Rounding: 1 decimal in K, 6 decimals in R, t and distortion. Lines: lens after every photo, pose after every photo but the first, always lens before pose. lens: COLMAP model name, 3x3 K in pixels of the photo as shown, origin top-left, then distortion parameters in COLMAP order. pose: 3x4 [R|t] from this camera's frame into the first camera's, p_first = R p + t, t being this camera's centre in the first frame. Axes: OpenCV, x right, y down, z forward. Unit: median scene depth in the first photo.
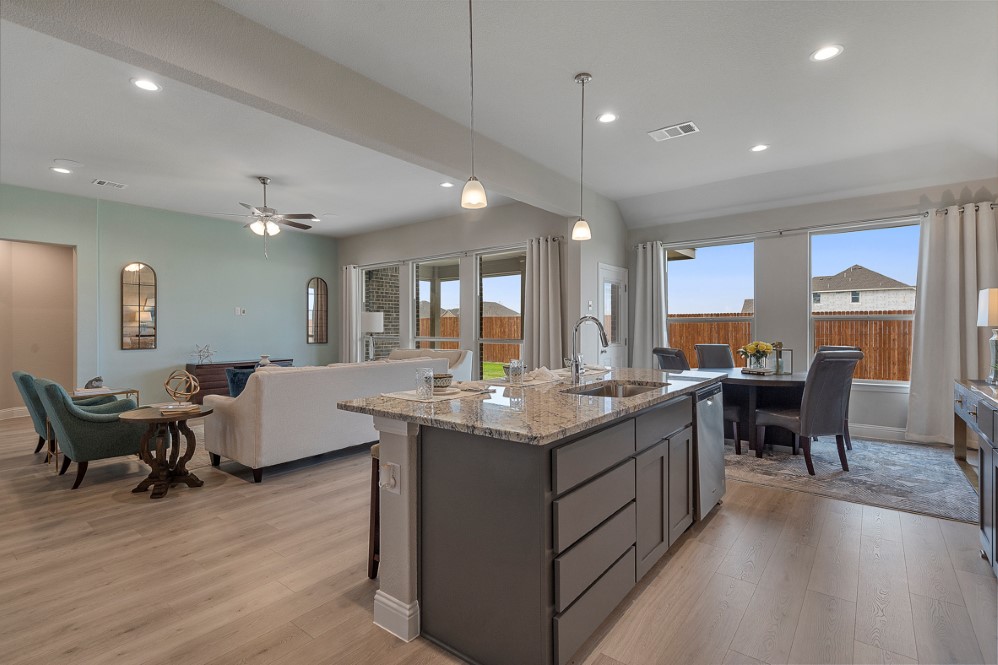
lens RADIAL K [[476.9, 0, 499.8], [0, 476.9, 330.7], [0, 0, 1]] dist [0.003421, 0.003147]
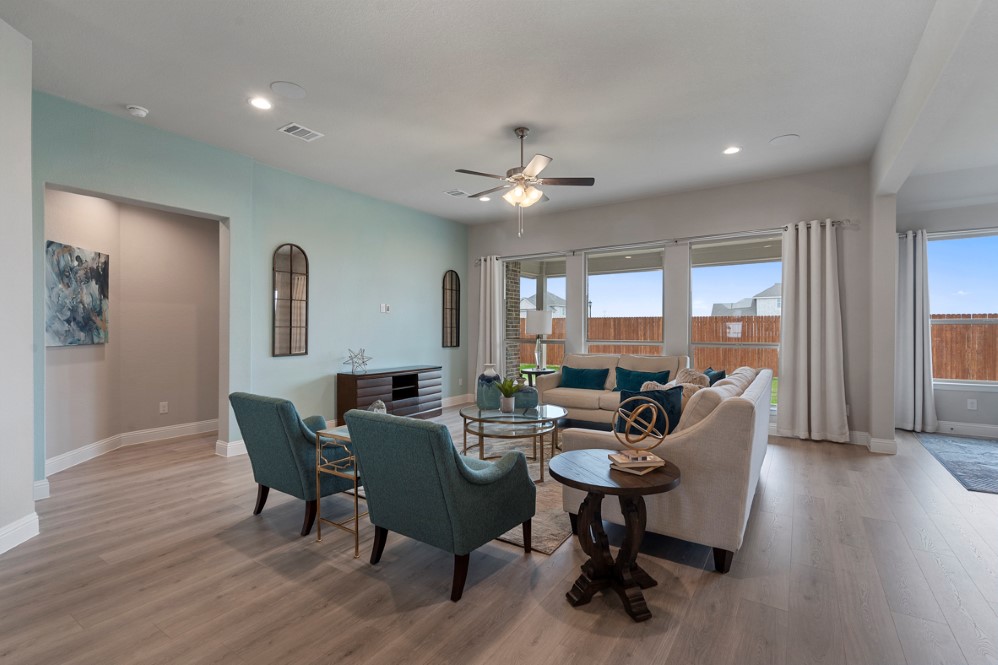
lens RADIAL K [[457.0, 0, 502.6], [0, 457.0, 330.6], [0, 0, 1]] dist [-0.003656, -0.000752]
pose [[0.996096, 0.003854, 0.088190, -0.471031], [-0.003616, 0.999989, -0.002861, -0.001018], [-0.088200, 0.002531, 0.996100, 0.229991]]
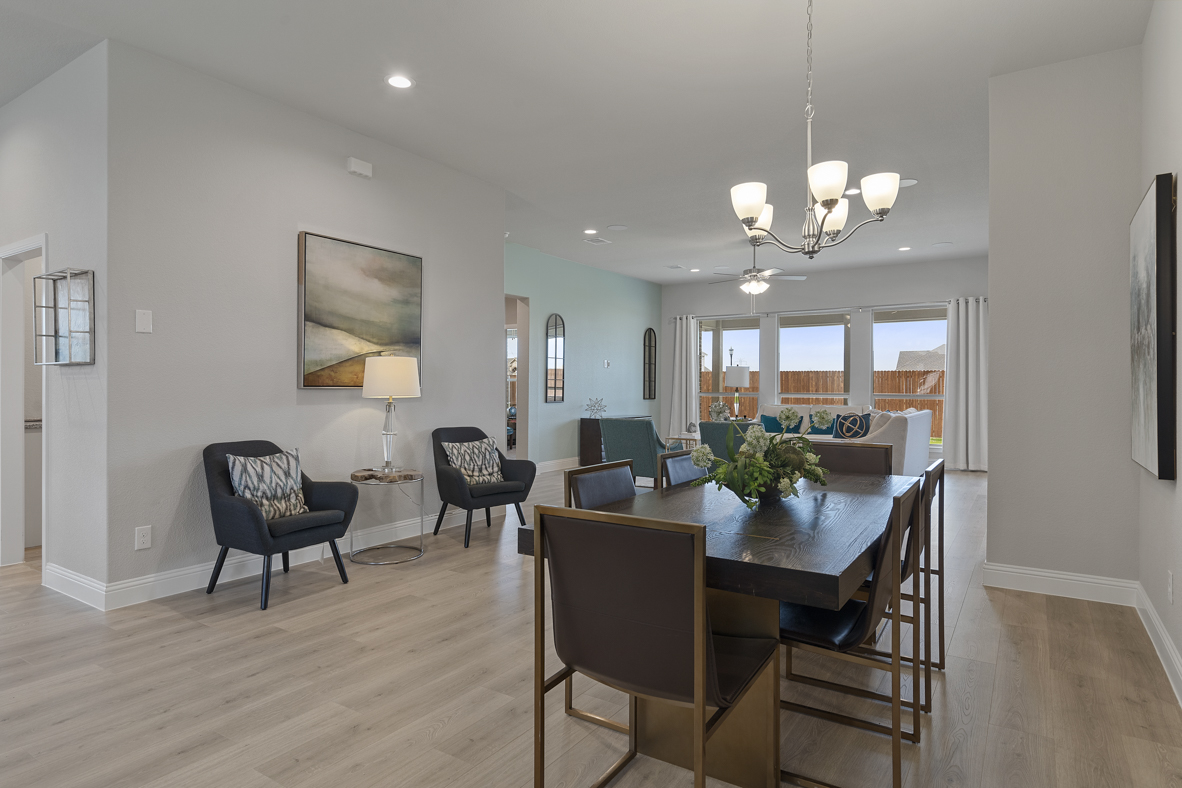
lens RADIAL K [[665.9, 0, 589.3], [0, 665.9, 389.0], [0, 0, 1]] dist [-0.002884, -0.000671]
pose [[0.996452, 0.006753, 0.083886, -0.787632], [-0.006574, 0.999975, -0.002406, 0.014005], [-0.083900, 0.001846, 0.996472, -0.355035]]
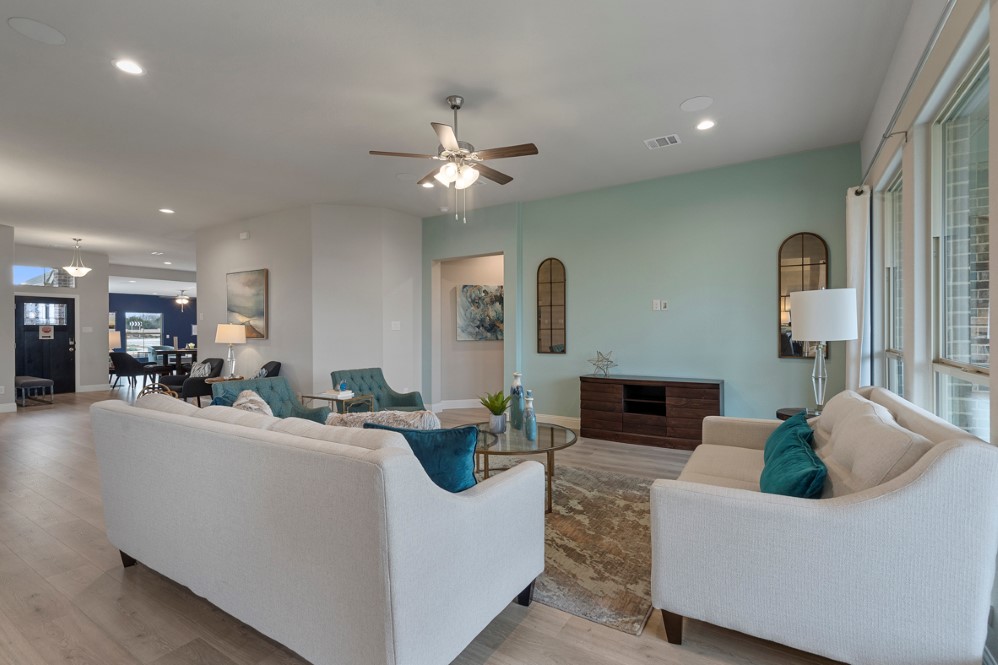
lens RADIAL K [[457.0, 0, 503.6], [0, 457.0, 331.6], [0, 0, 1]] dist [-0.003656, -0.000752]
pose [[0.106556, 0.005865, -0.994289, 0.101710], [0.000235, 0.999982, 0.005923, -0.007639], [0.994307, -0.000865, 0.106553, 0.806362]]
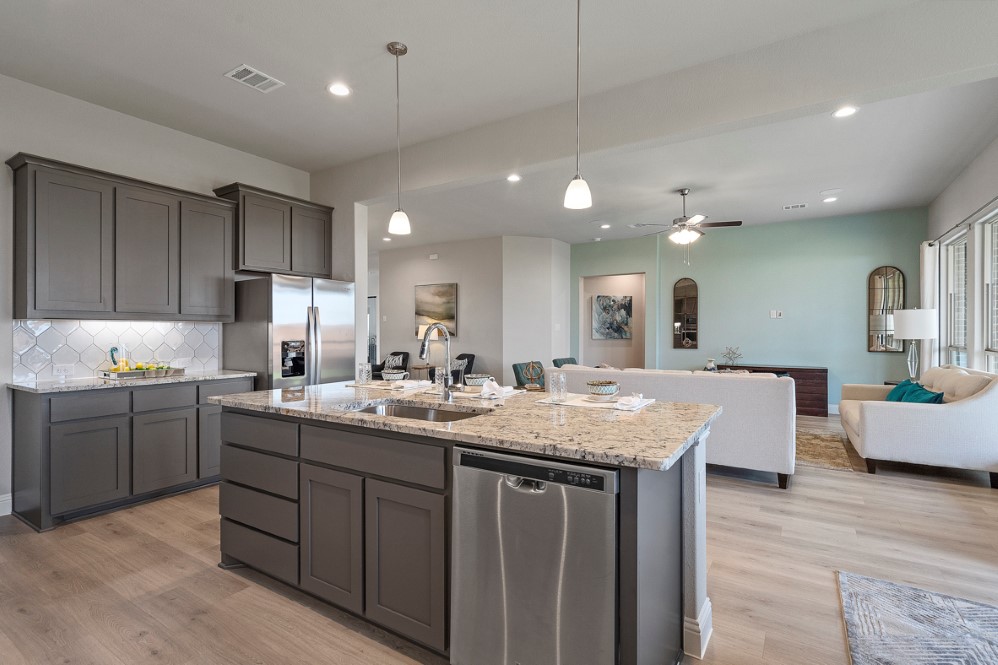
lens RADIAL K [[476.9, 0, 503.5], [0, 476.9, 329.4], [0, 0, 1]] dist [0.003421, 0.003147]
pose [[0.104275, 0.000577, -0.994548, 0.410551], [-0.006140, 0.999981, -0.000064, -0.007657], [0.994530, 0.006114, 0.104277, 0.401484]]
